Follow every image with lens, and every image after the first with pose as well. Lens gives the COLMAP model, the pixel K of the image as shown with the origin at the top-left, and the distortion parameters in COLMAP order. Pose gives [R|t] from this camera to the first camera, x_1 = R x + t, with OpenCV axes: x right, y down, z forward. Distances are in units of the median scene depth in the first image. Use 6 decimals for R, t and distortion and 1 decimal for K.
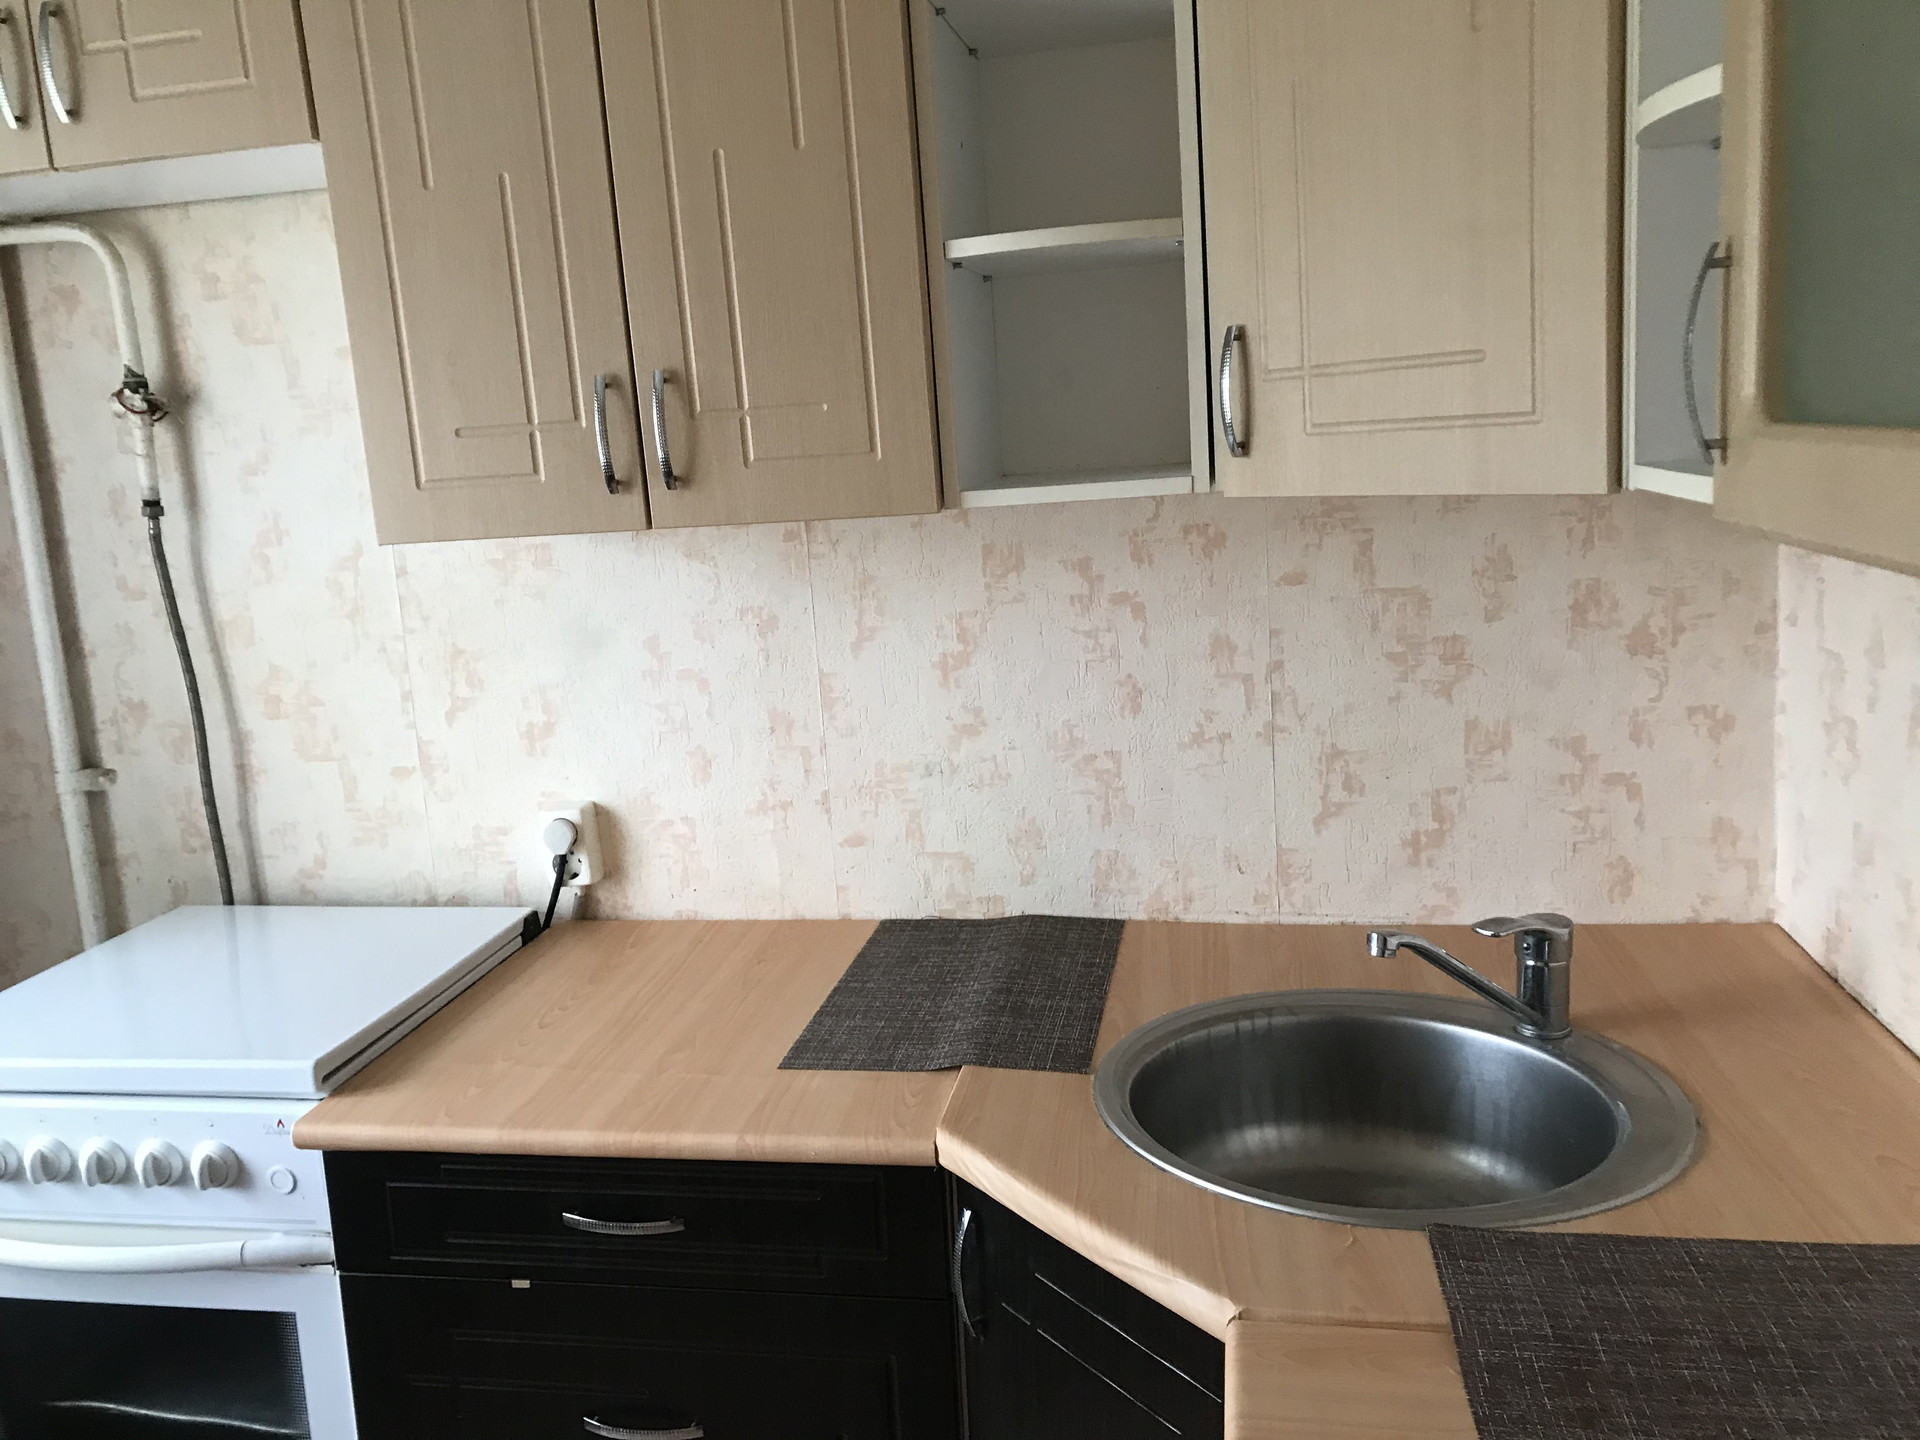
lens RADIAL K [[1616.9, 0, 959.9], [0, 1616.9, 716.5], [0, 0, 1]] dist [0.028266, -0.012325]
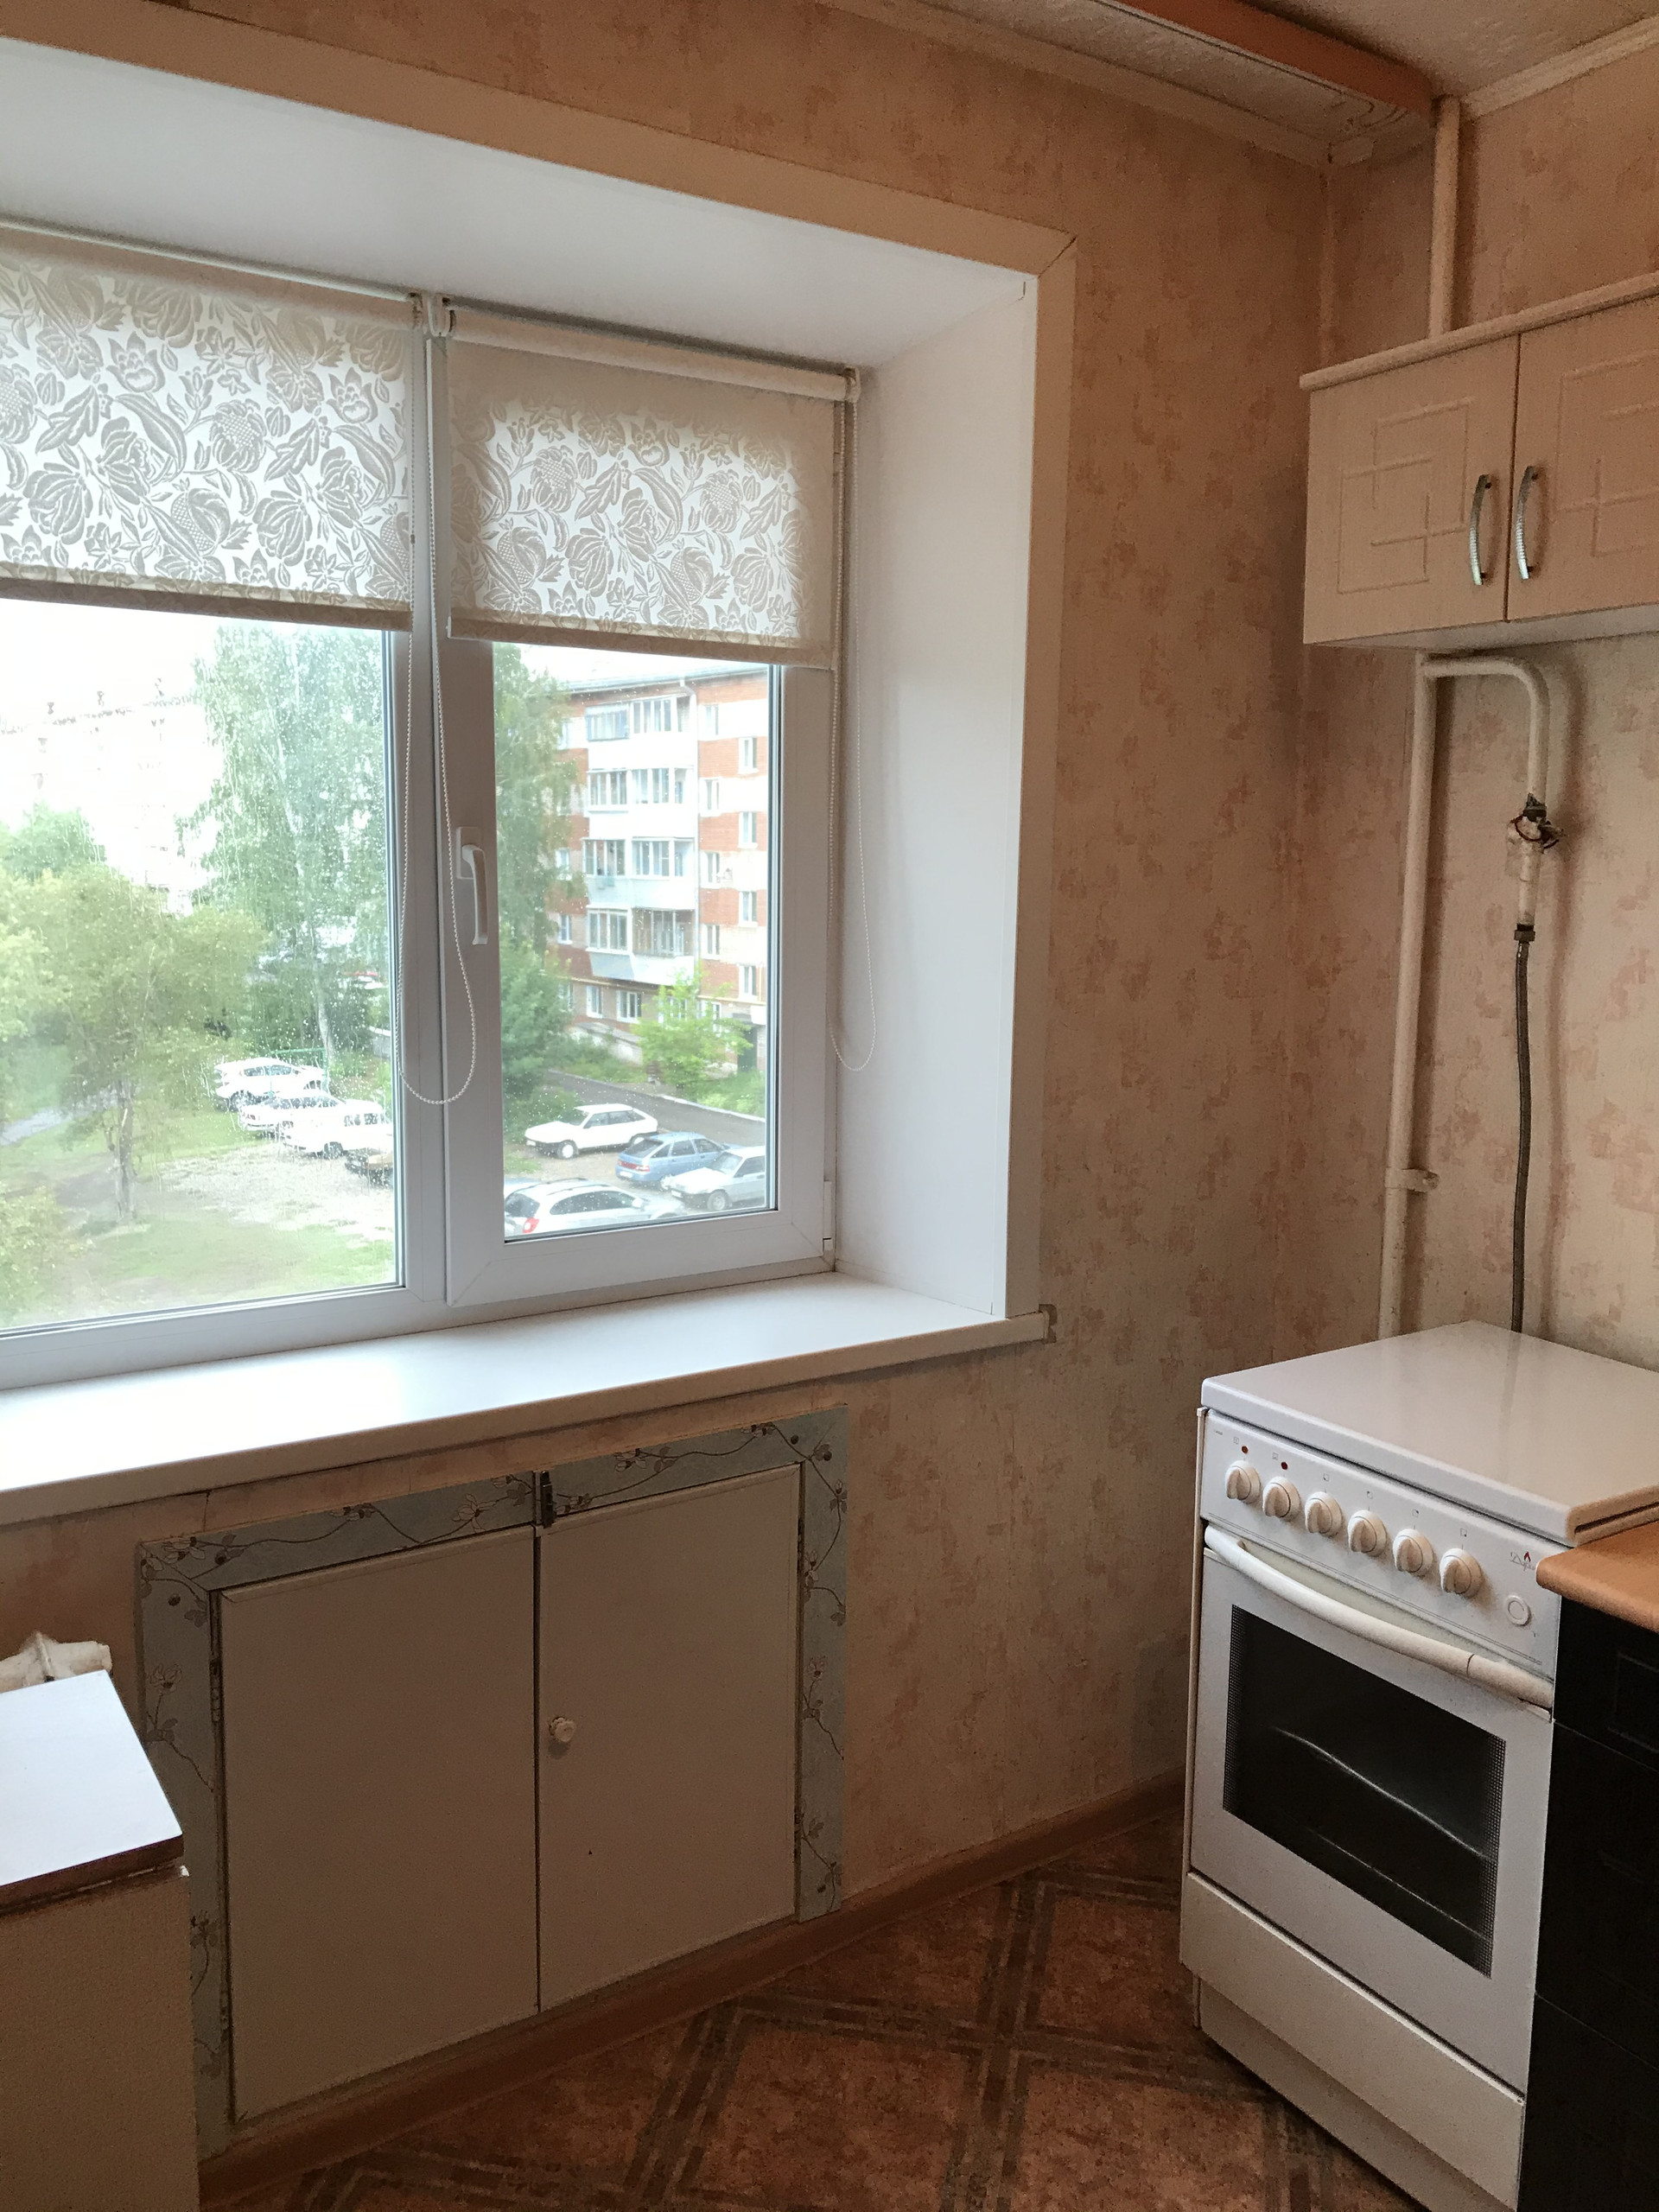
lens RADIAL K [[1862.9, 0, 834.8], [0, 1862.9, 1095.2], [0, 0, 1]] dist [0.028266, -0.012325]
pose [[0.690117, 0.168746, -0.703750, 0.045893], [-0.178495, 0.982082, 0.060448, -0.021929], [0.701340, 0.083900, 0.707872, -0.120612]]
